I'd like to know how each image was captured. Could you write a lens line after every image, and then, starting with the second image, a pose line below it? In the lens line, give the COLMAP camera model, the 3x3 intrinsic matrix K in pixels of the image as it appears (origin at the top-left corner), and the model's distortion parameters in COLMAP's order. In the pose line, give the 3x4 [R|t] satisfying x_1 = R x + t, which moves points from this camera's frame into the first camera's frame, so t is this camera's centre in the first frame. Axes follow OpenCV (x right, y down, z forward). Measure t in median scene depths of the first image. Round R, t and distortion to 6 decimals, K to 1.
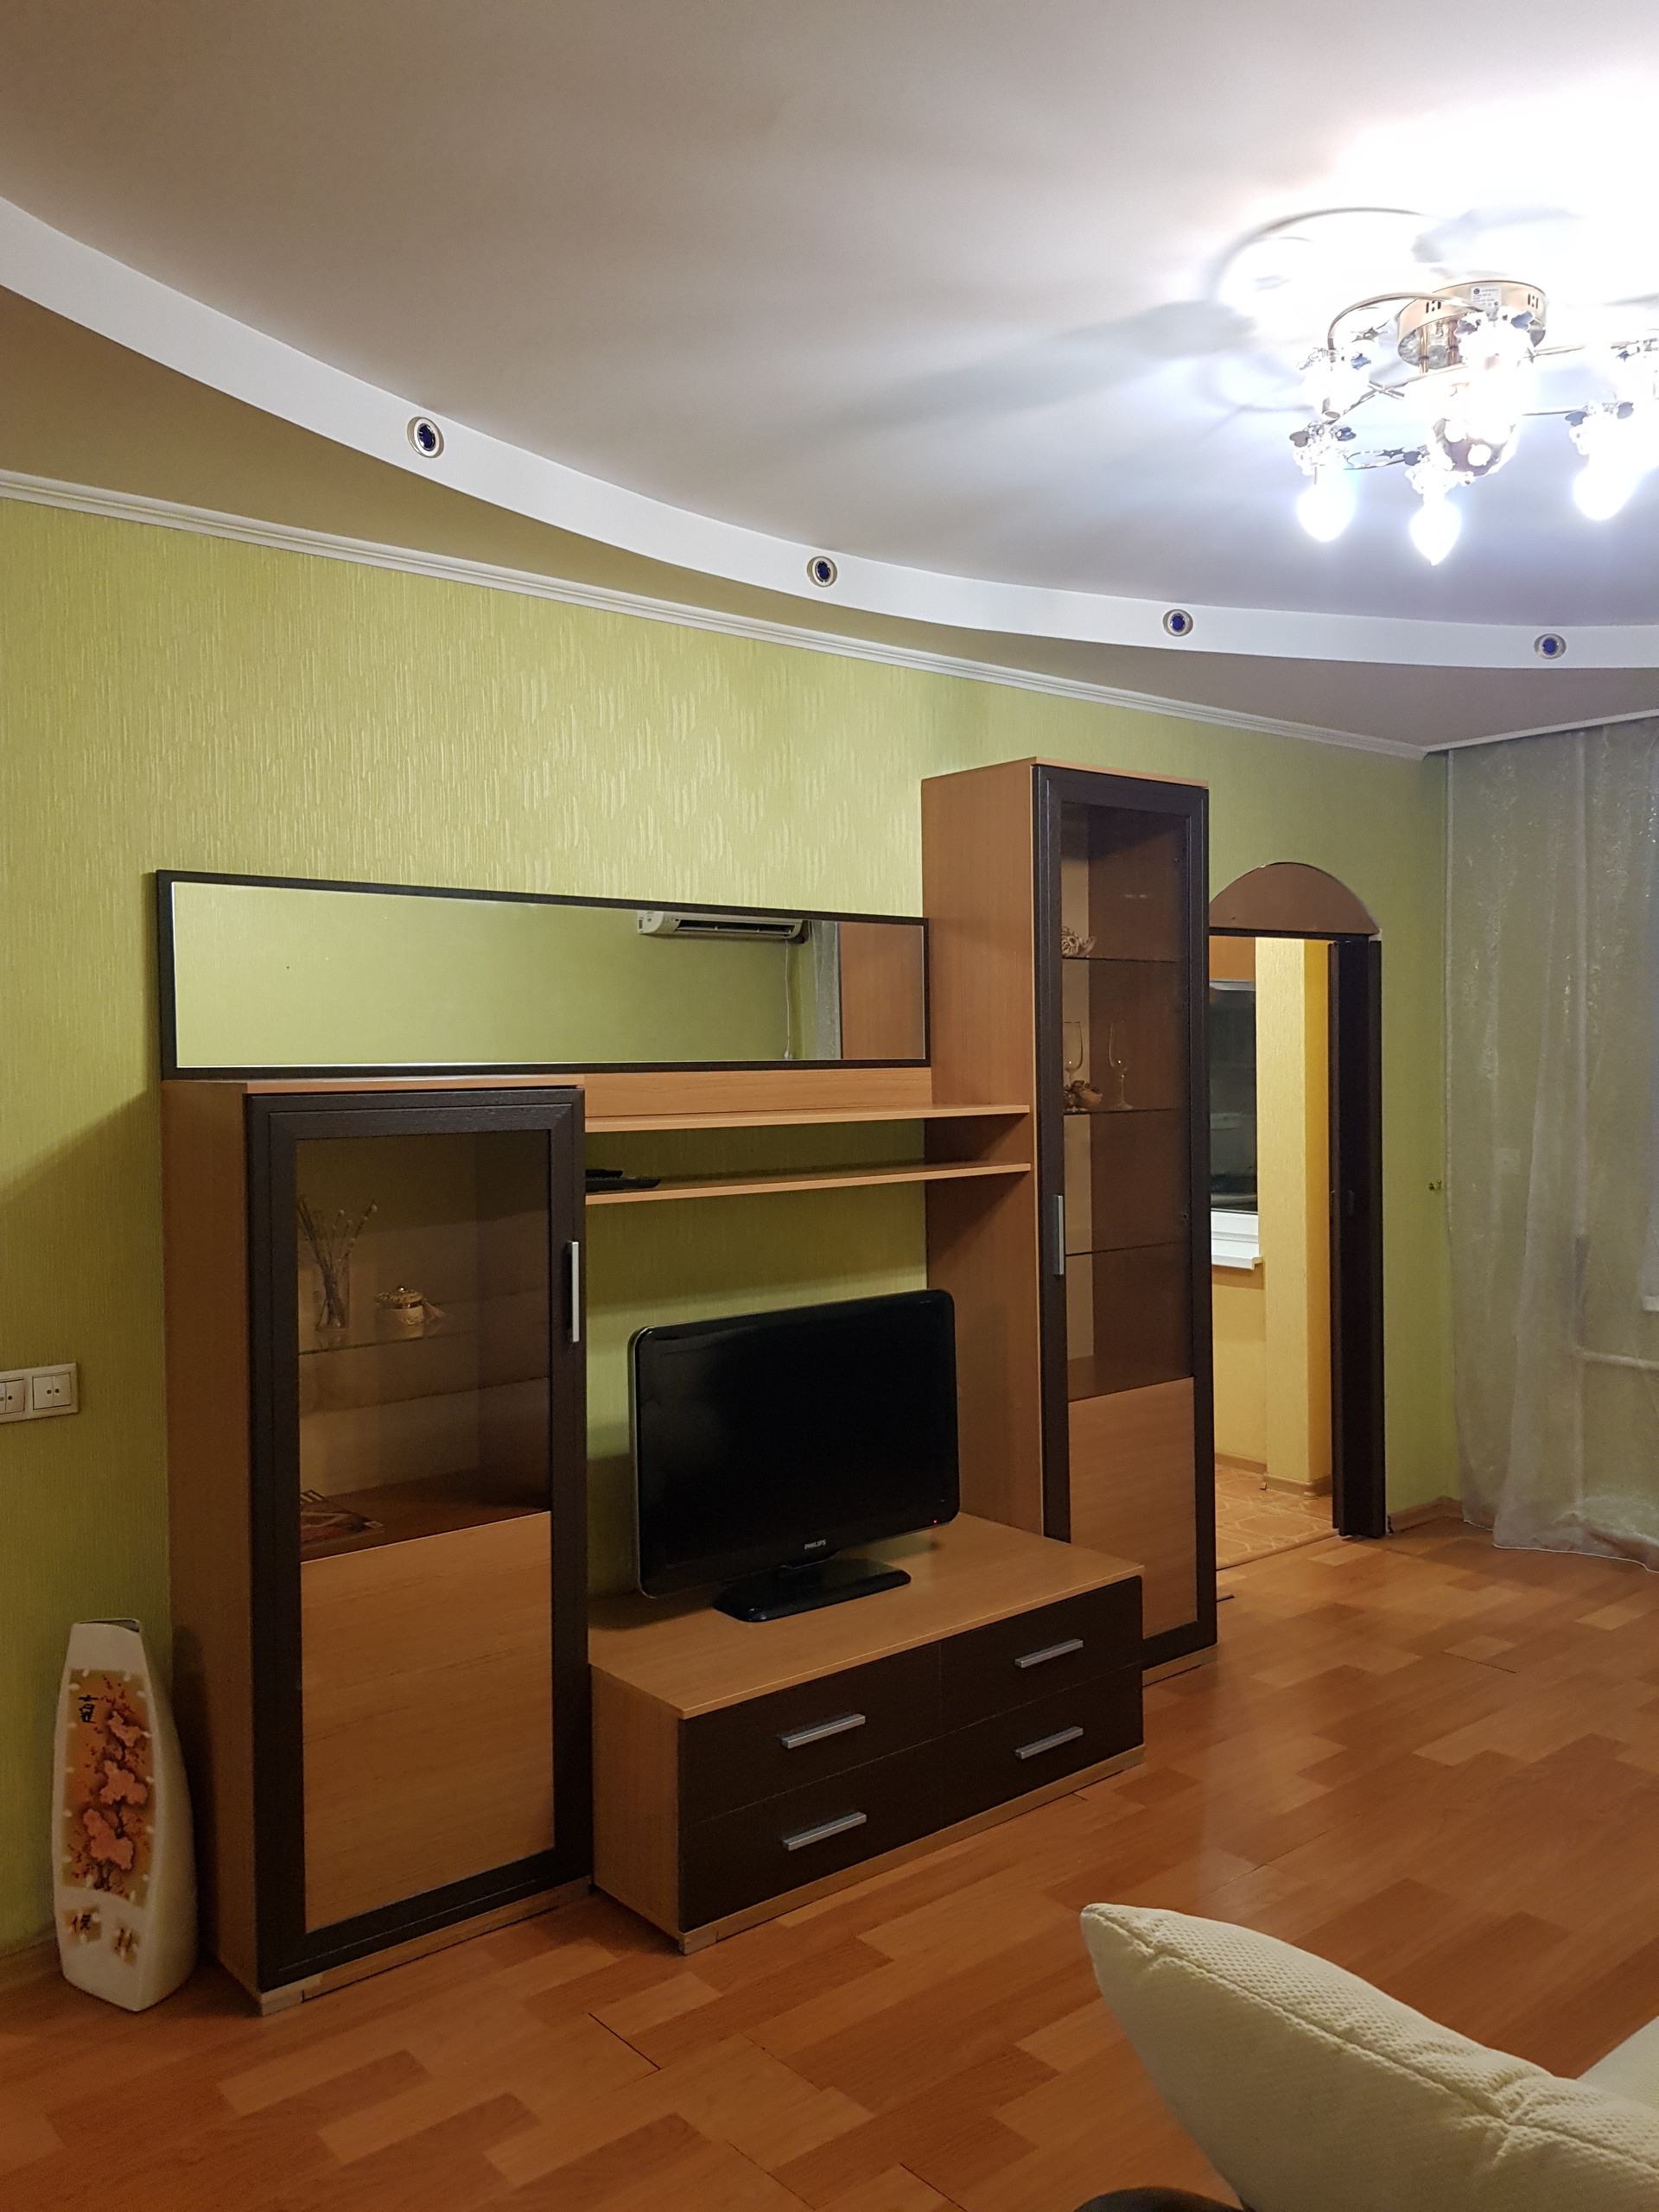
lens RADIAL K [[1706.6, 0, 857.5], [0, 1706.6, 1070.3], [0, 0, 1]] dist [0.068589, -0.124538]
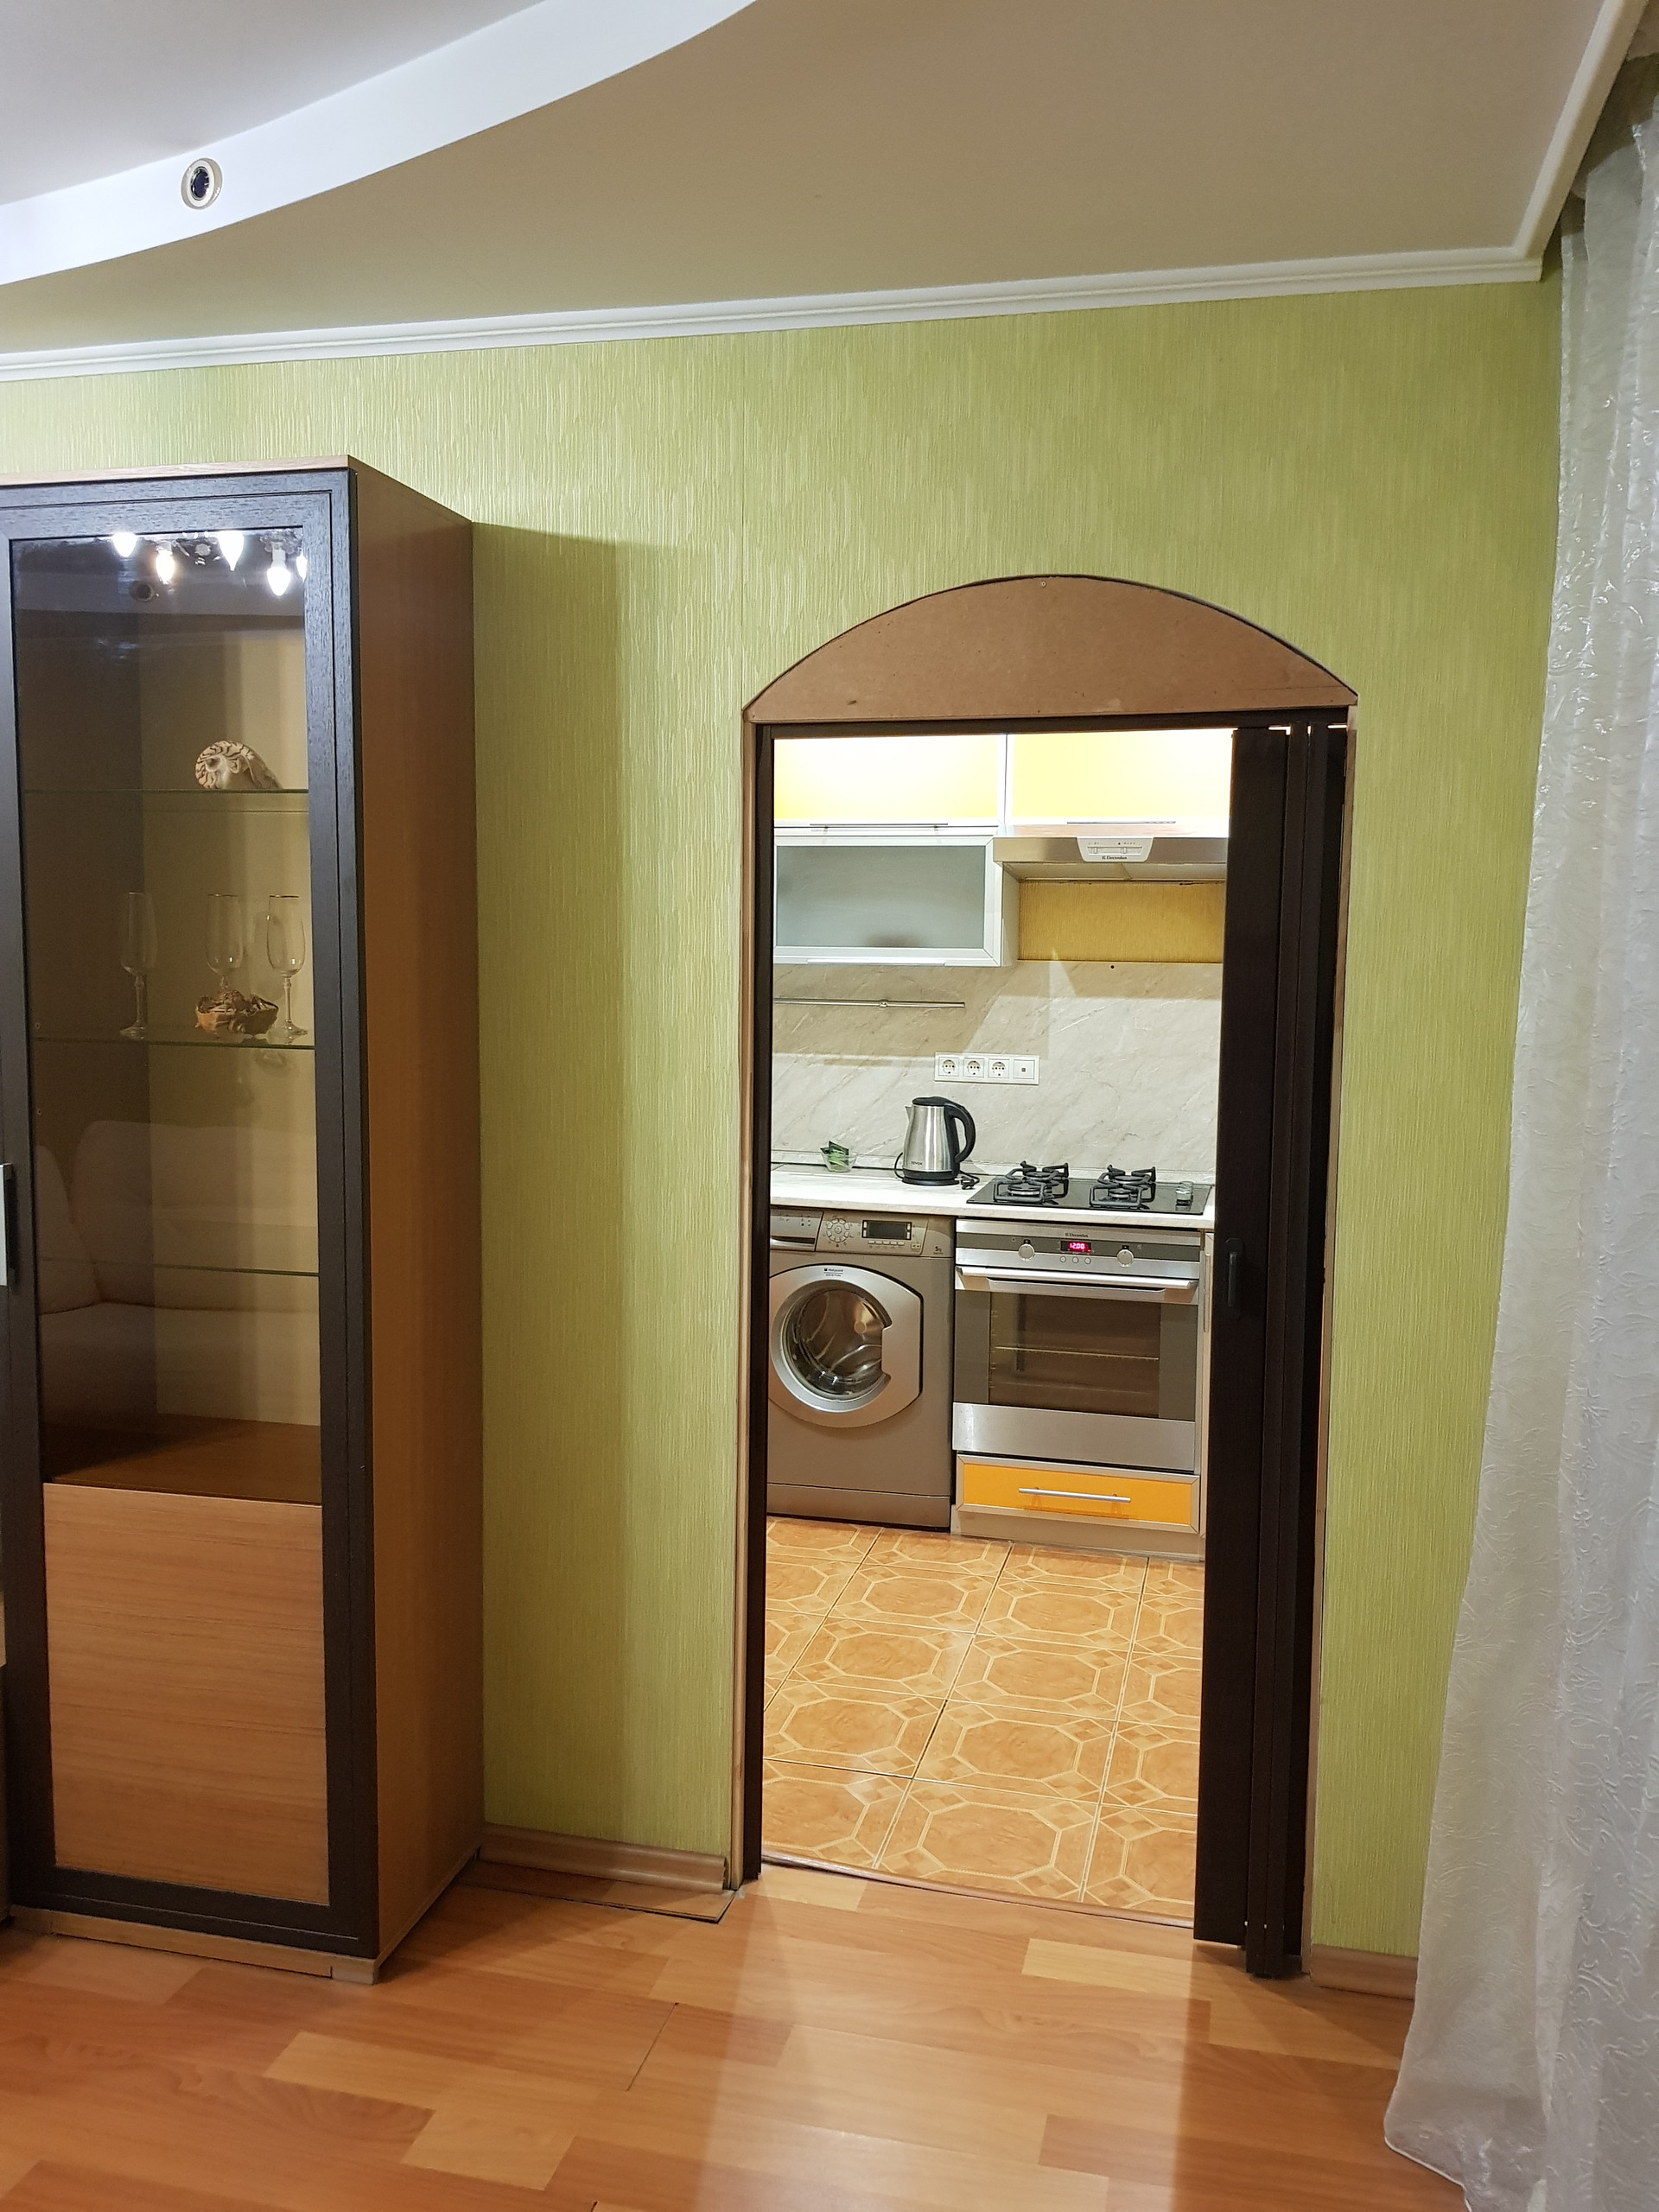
lens RADIAL K [[1705.5, 0, 856.1], [0, 1705.5, 1082.1], [0, 0, 1]] dist [0.064419, -0.117590]
pose [[0.596611, 0.085009, -0.798016, 0.612226], [-0.026801, 0.995930, 0.086055, -0.017195], [0.802083, -0.029954, 0.596461, 0.642891]]
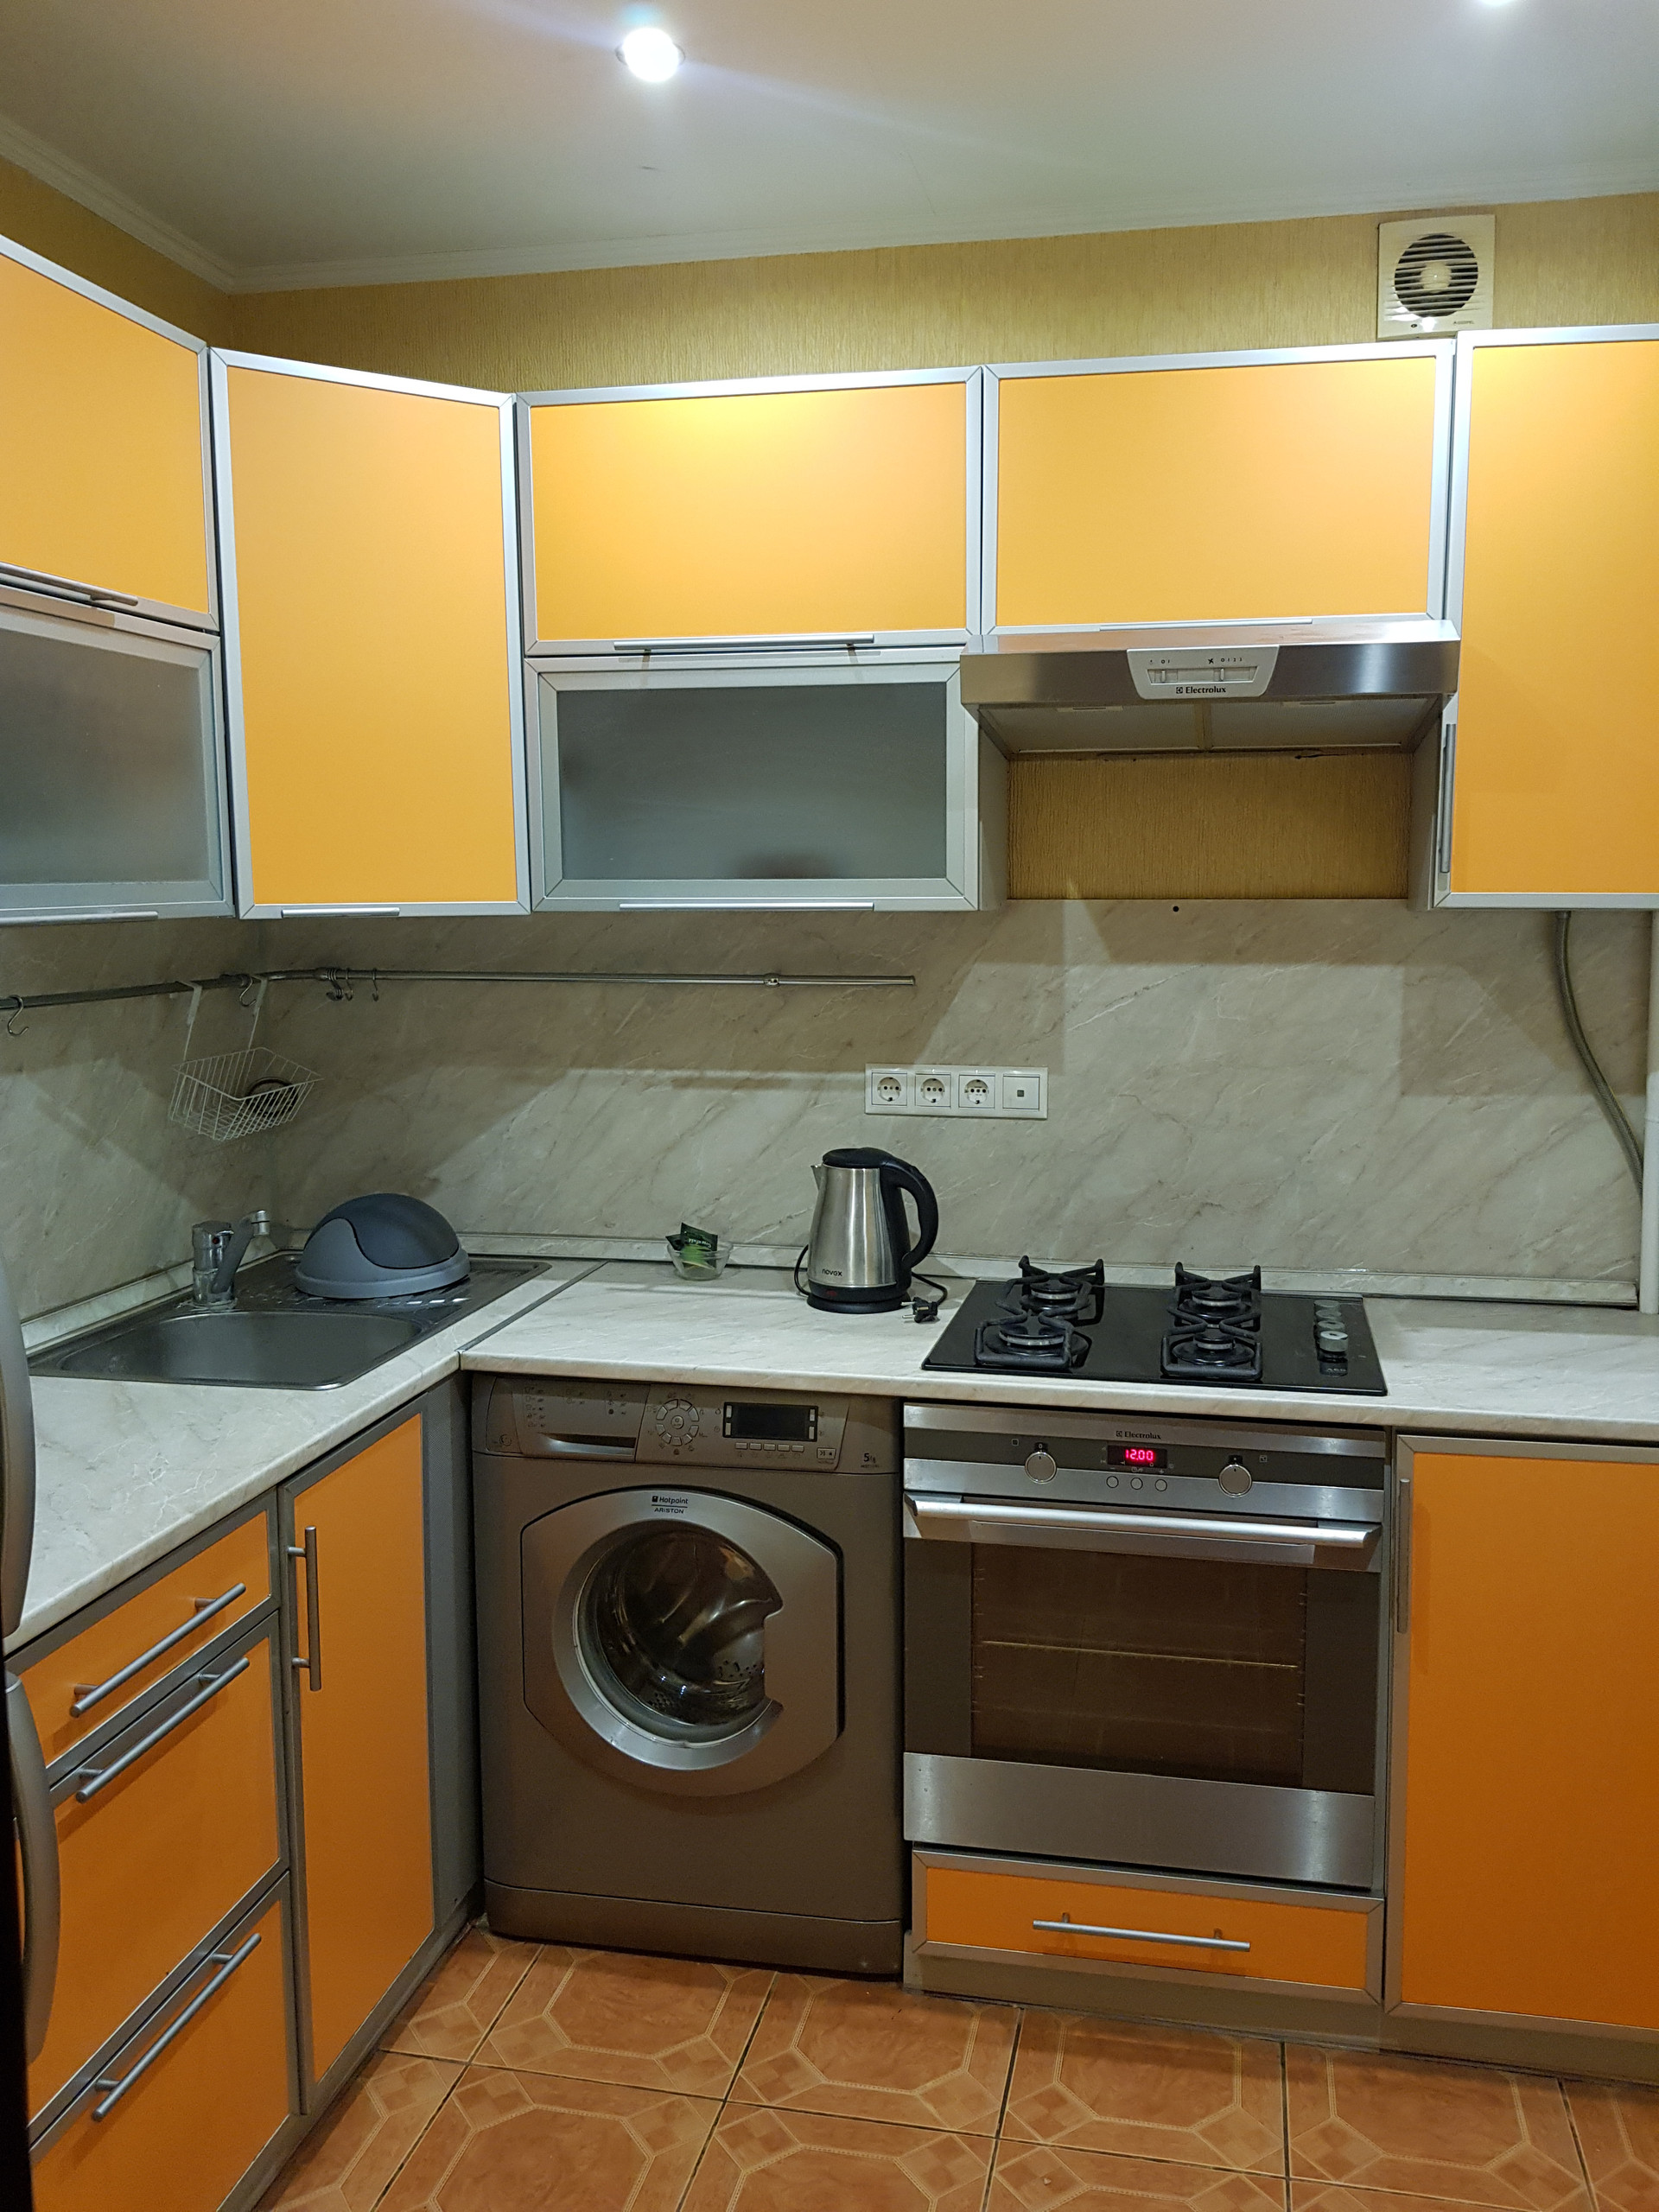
lens RADIAL K [[1710.1, 0, 894.9], [0, 1710.1, 1079.5], [0, 0, 1]] dist [0.096952, -0.161764]
pose [[0.630646, 0.094025, -0.770354, 0.306207], [-0.011445, 0.993652, 0.111910, -0.009230], [0.775987, -0.061759, 0.627719, 0.909395]]
